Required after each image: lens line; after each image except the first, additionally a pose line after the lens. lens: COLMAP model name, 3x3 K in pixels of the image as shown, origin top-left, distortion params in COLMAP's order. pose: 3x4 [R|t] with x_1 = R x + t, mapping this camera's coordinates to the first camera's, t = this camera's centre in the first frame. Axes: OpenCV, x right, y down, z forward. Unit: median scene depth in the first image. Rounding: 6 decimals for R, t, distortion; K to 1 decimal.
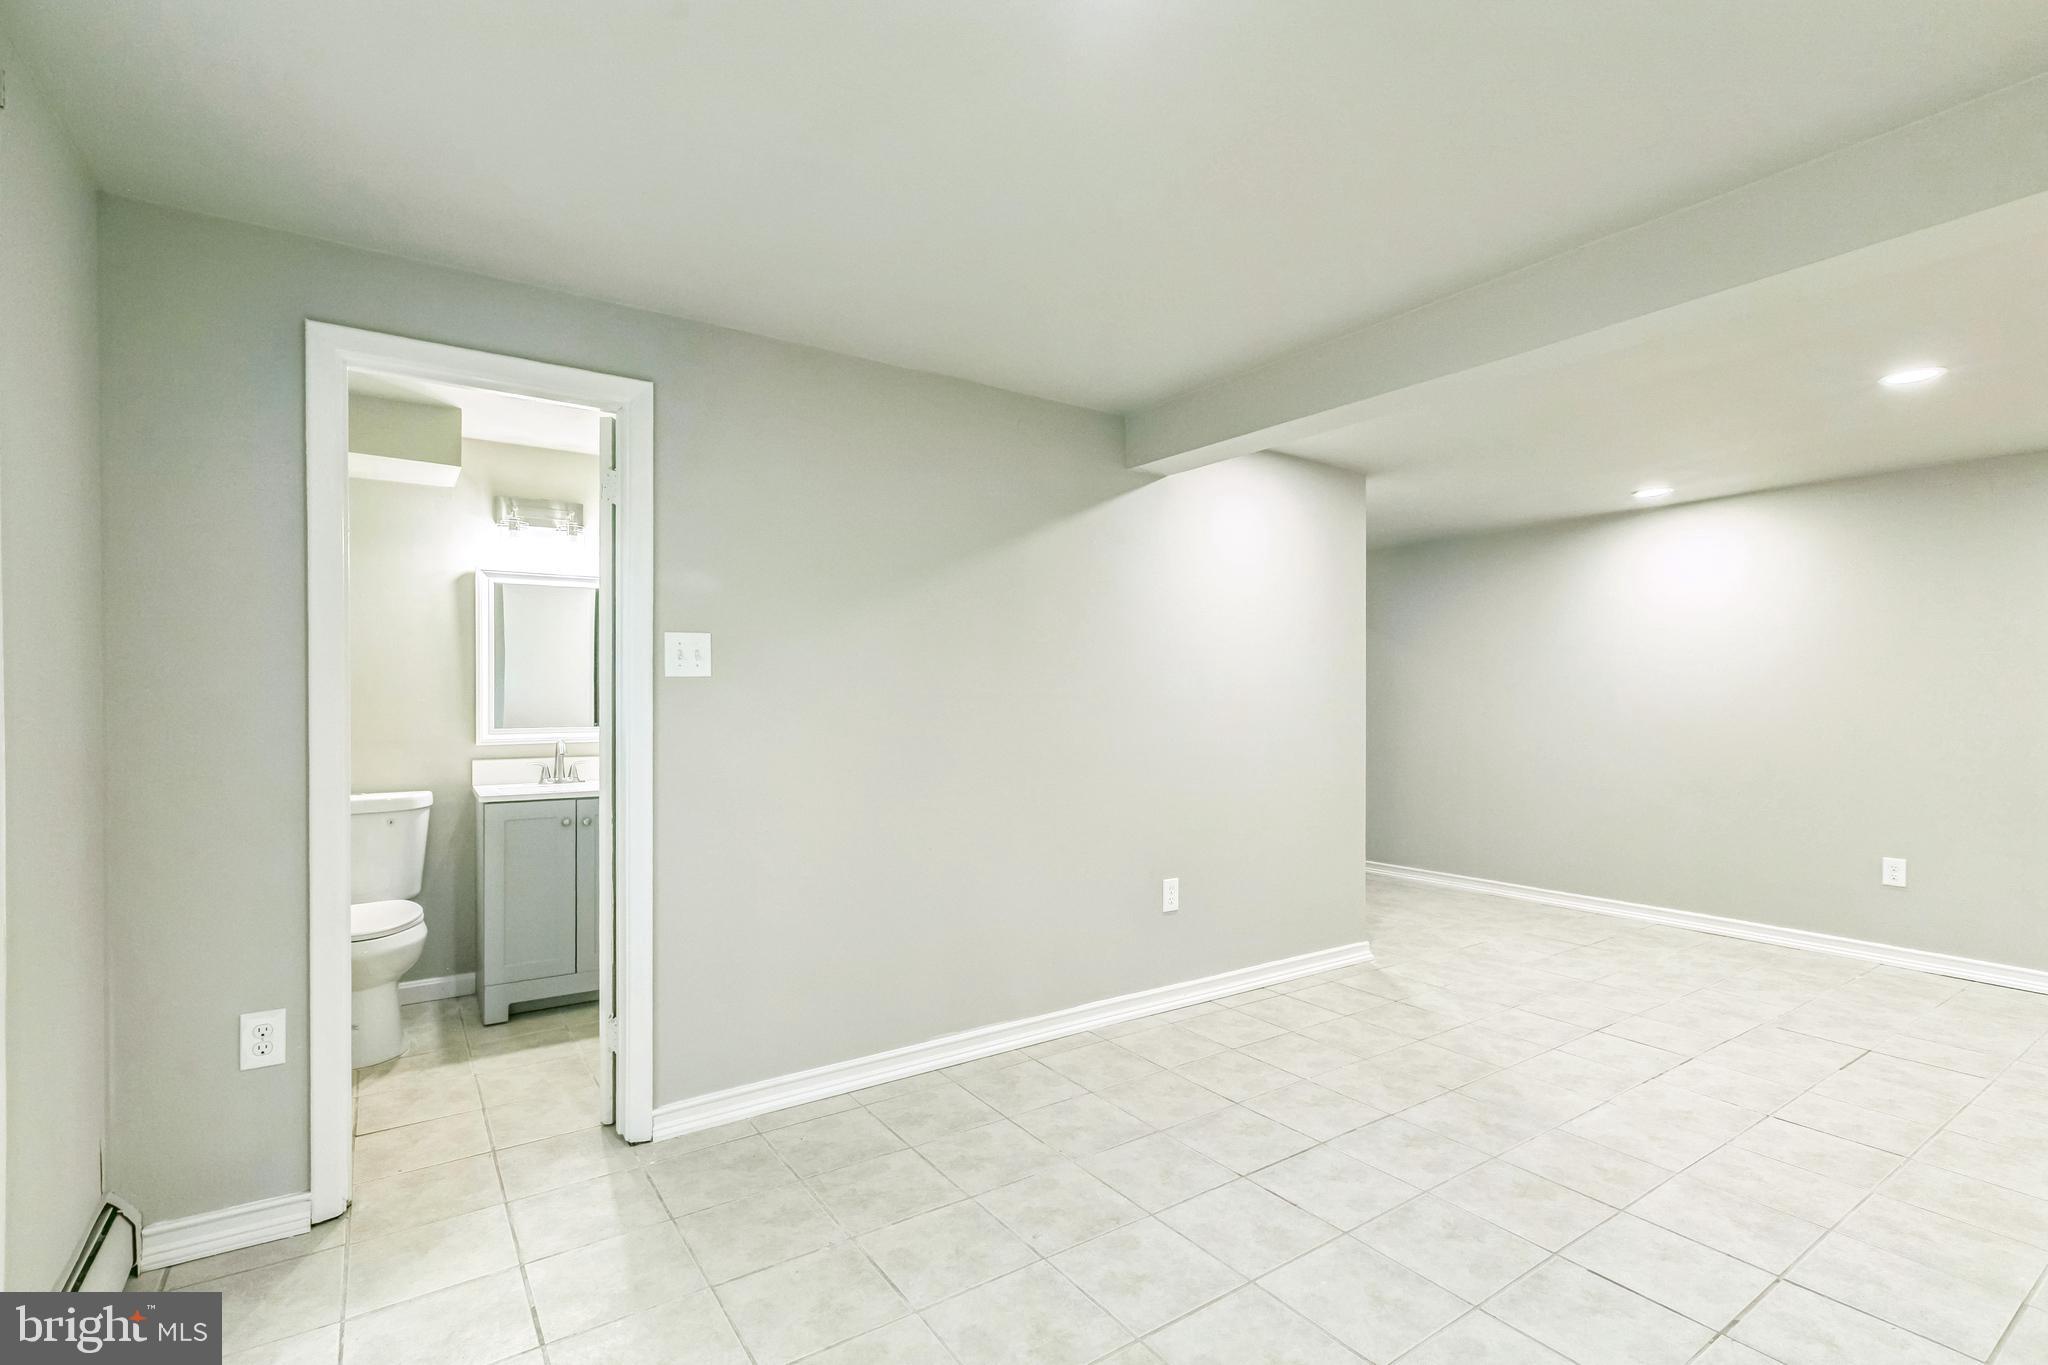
lens RADIAL K [[934.3, 0, 1025.7], [0, 934.3, 700.9], [0, 0, 1]] dist [0.011784, 0.000085]
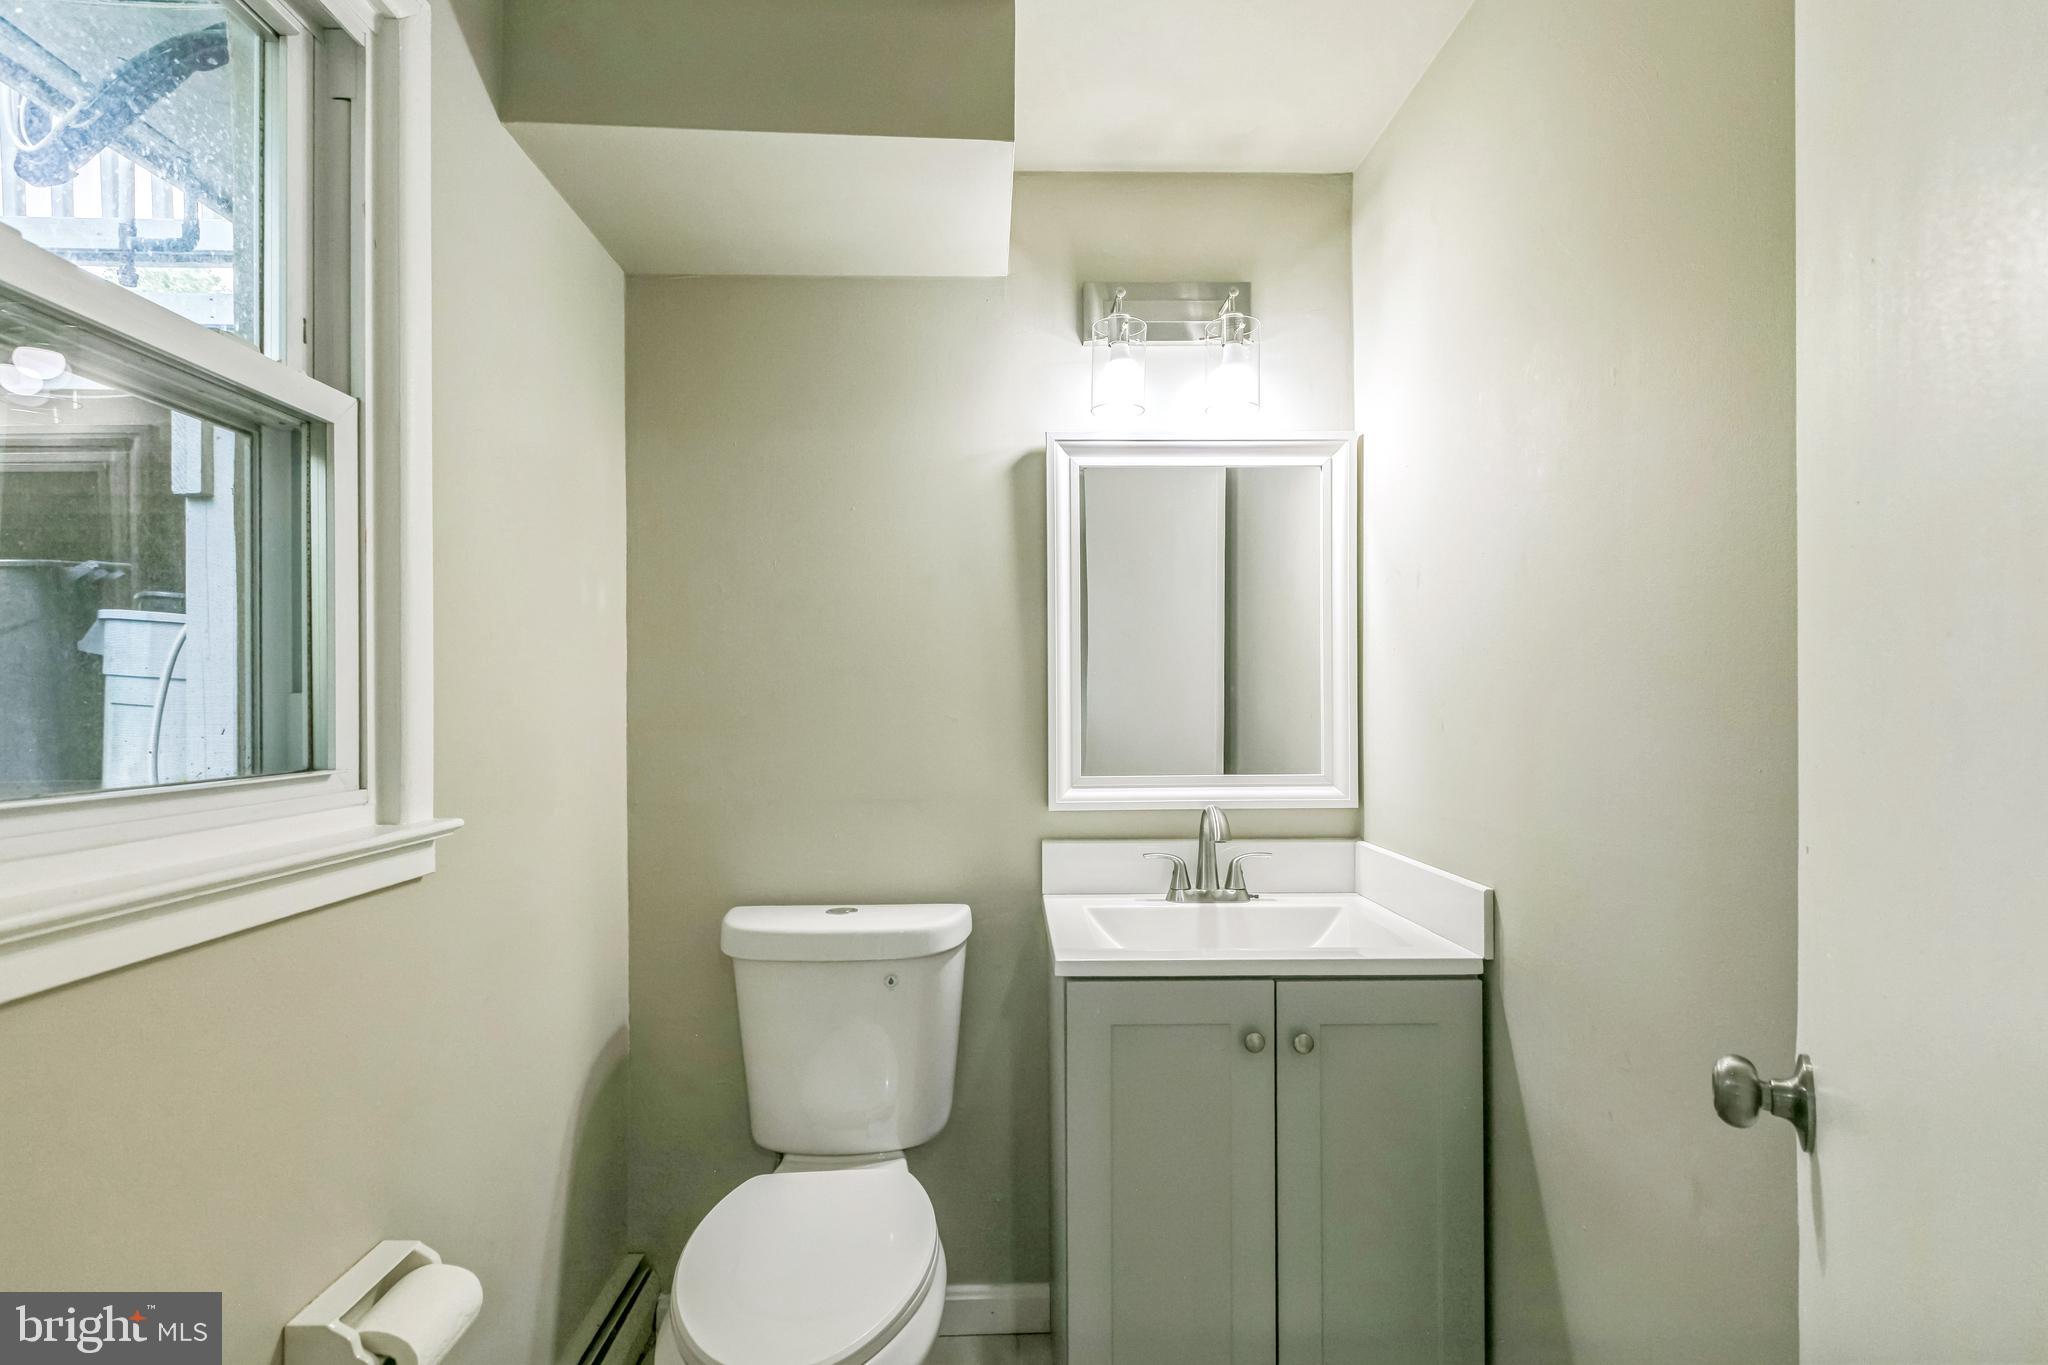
lens RADIAL K [[934.3, 0, 1025.7], [0, 934.3, 700.9], [0, 0, 1]] dist [0.011784, 0.000085]
pose [[0.851242, -0.006090, -0.524738, -0.346706], [0.002500, 0.999968, -0.007550, -0.004801], [0.524768, 0.005115, 0.851230, 0.590189]]
